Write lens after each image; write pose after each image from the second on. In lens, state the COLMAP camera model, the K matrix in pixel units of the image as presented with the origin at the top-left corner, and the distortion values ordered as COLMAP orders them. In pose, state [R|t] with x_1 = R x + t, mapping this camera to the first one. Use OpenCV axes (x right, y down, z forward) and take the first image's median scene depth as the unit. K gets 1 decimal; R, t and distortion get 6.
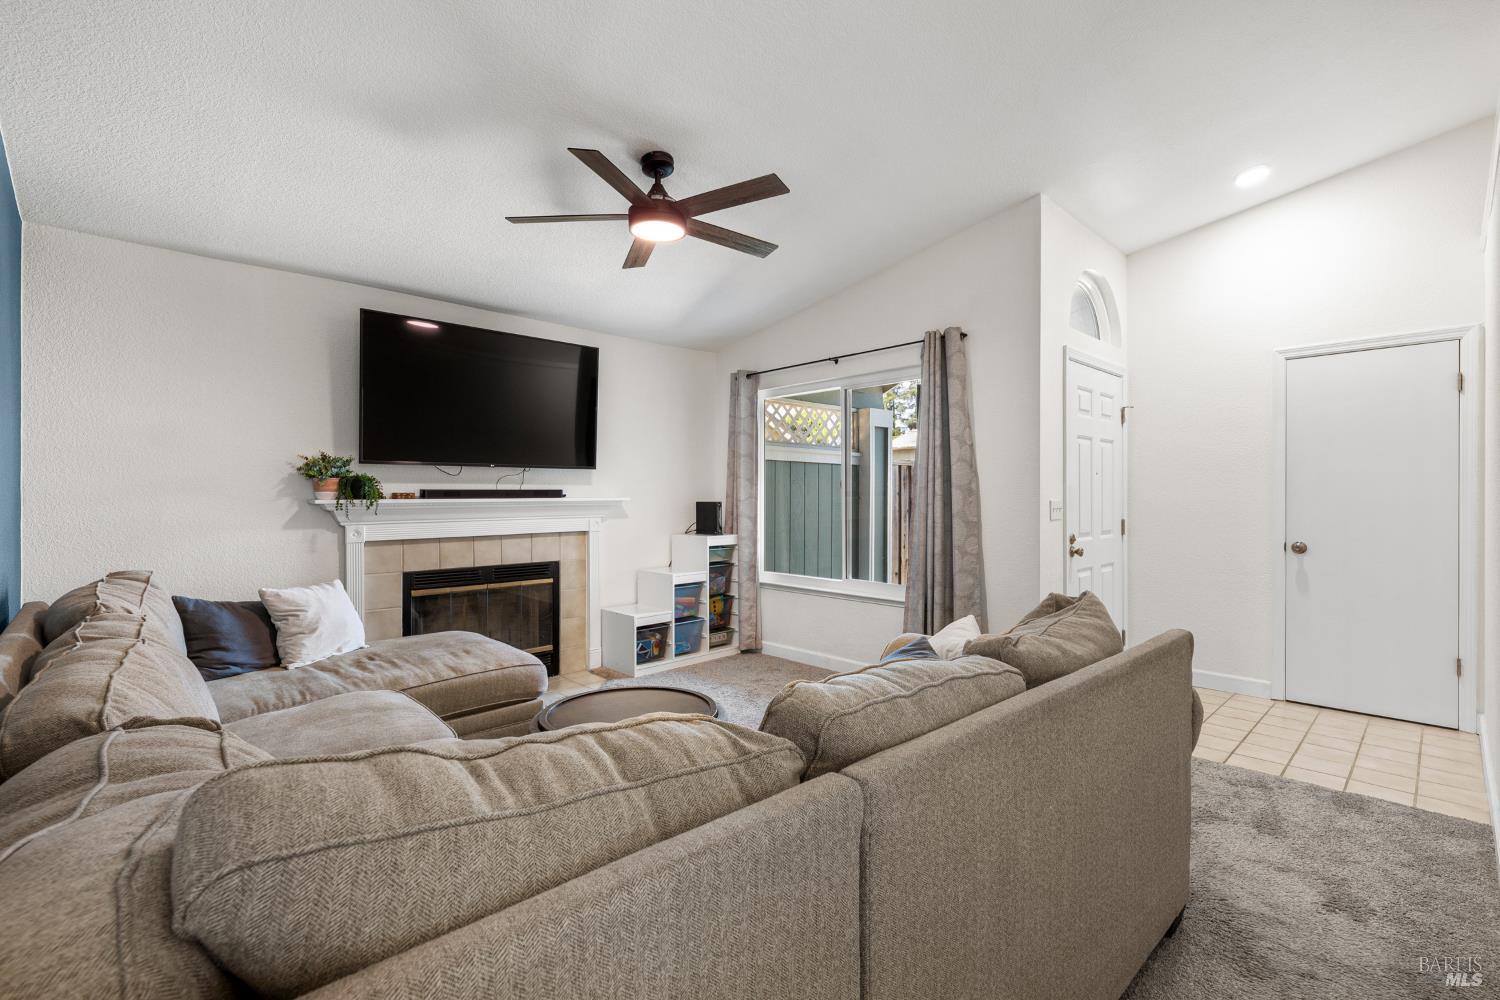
lens RADIAL K [[673.3, 0, 753.3], [0, 673.3, 501.3], [0, 0, 1]] dist [-0.000030, -0.000067]
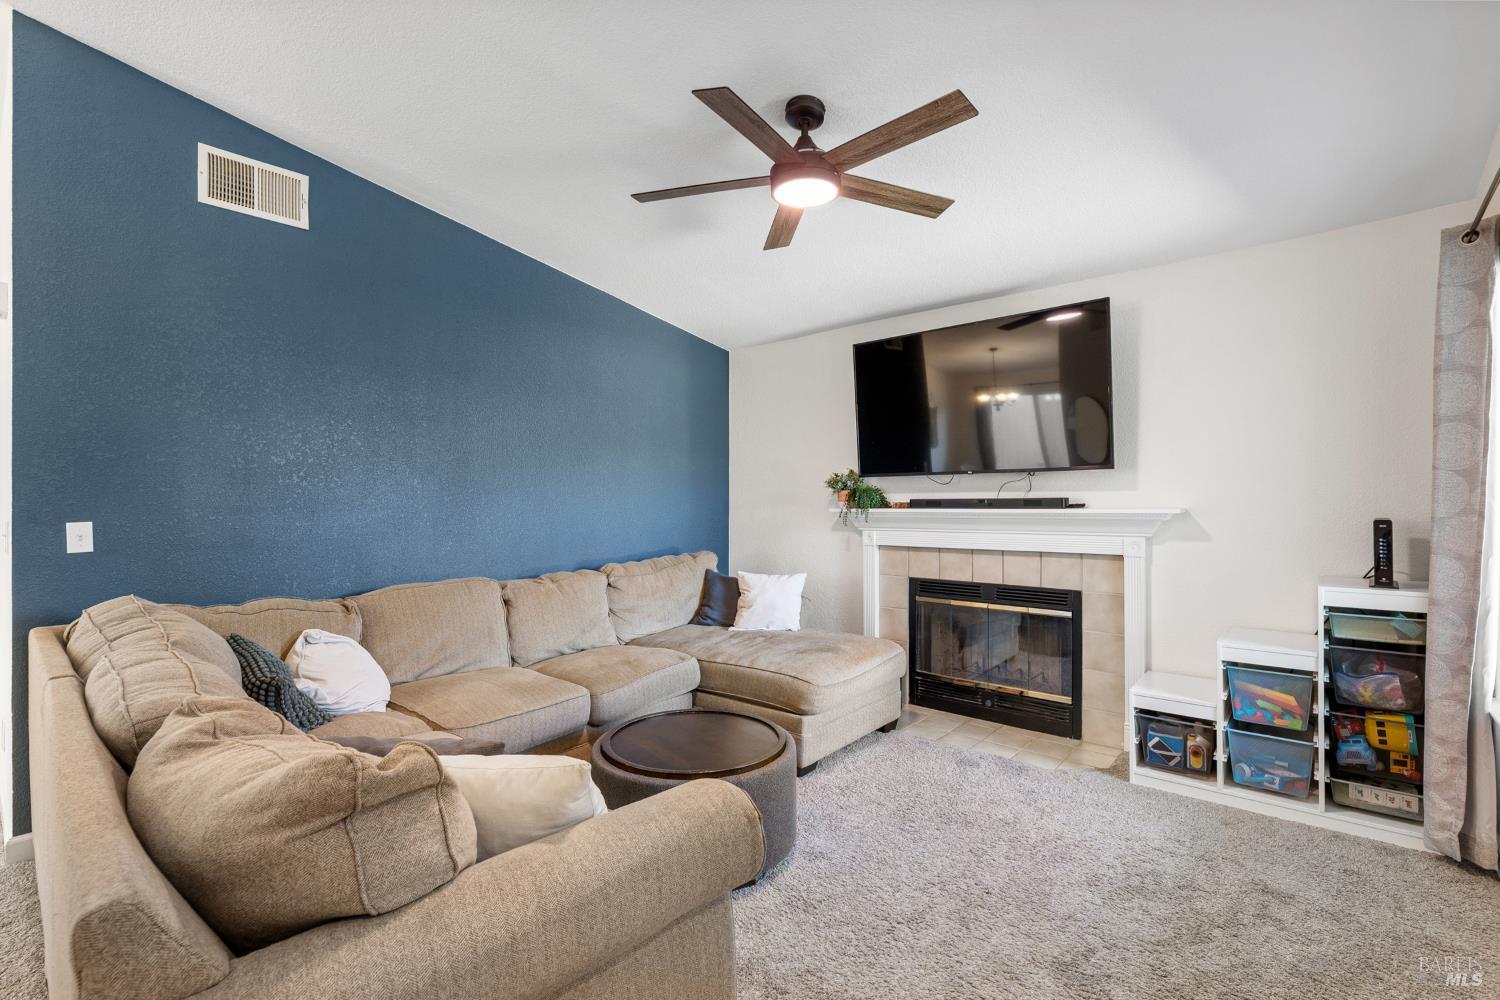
lens RADIAL K [[666.7, 0, 769.1], [0, 666.7, 499.2], [0, 0, 1]] dist [0.000569, -0.000070]
pose [[0.106028, 0.000239, -0.994363, 0.491289], [-0.001858, 0.999998, 0.000043, -0.016820], [0.994361, 0.001843, 0.106028, 0.656223]]
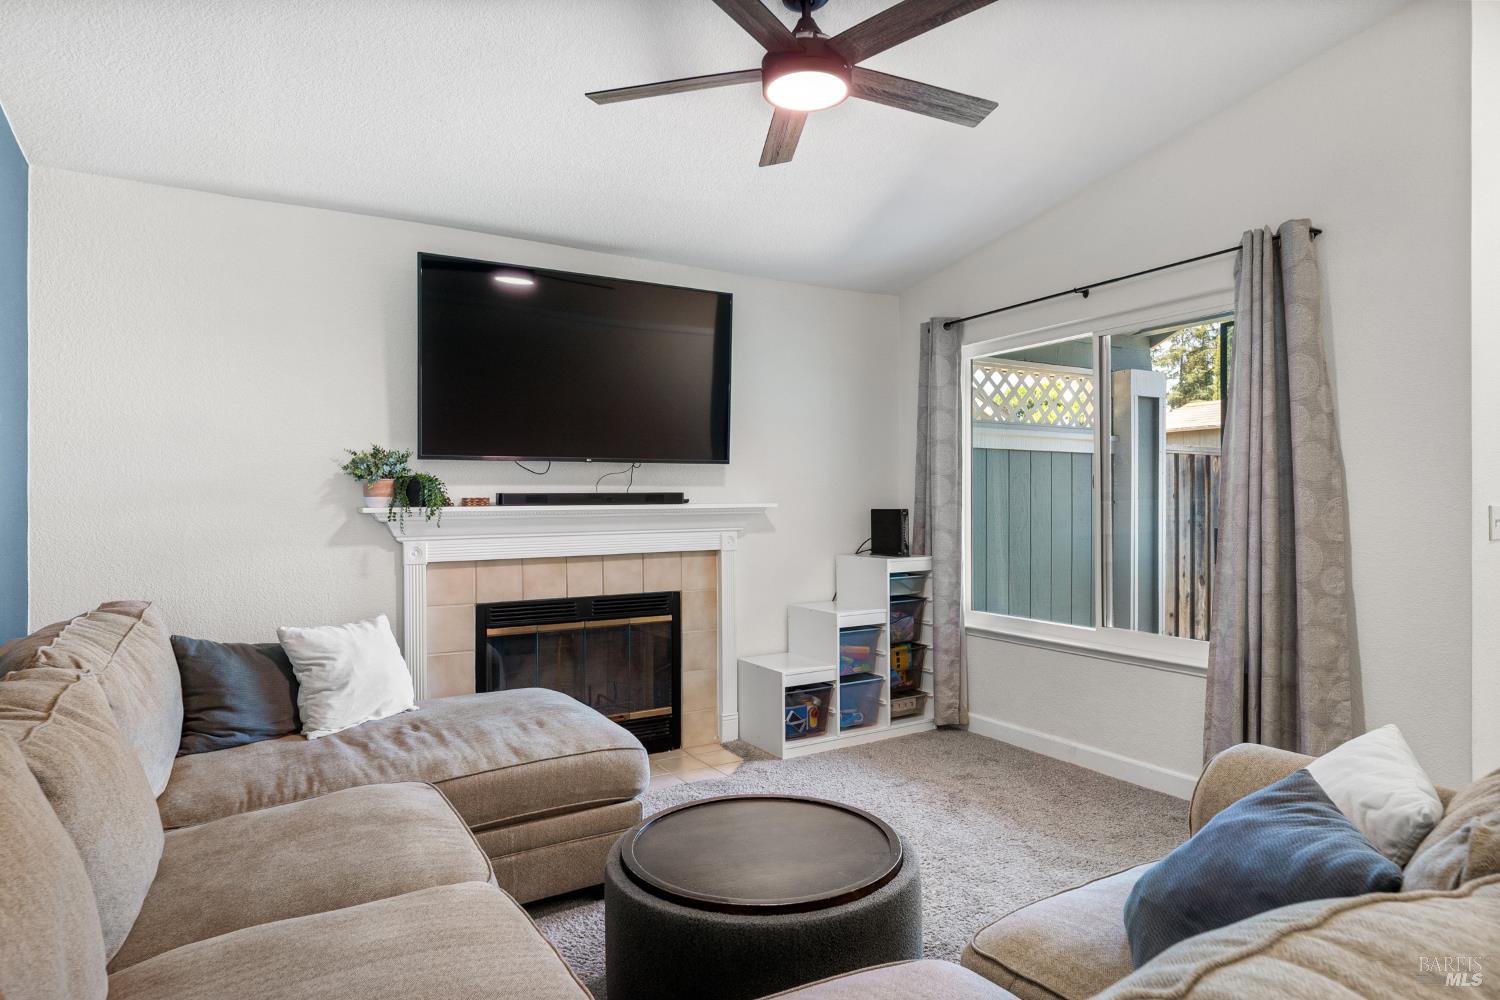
lens RADIAL K [[851.0, 0, 750.2], [0, 851.0, 503.9], [0, 0, 1]] dist [0.000675, 0.000379]
pose [[0.973657, -0.003246, -0.227993, -0.007152], [0.002275, 0.999987, -0.004519, -0.000946], [0.228005, 0.003881, 0.973652, 0.144717]]
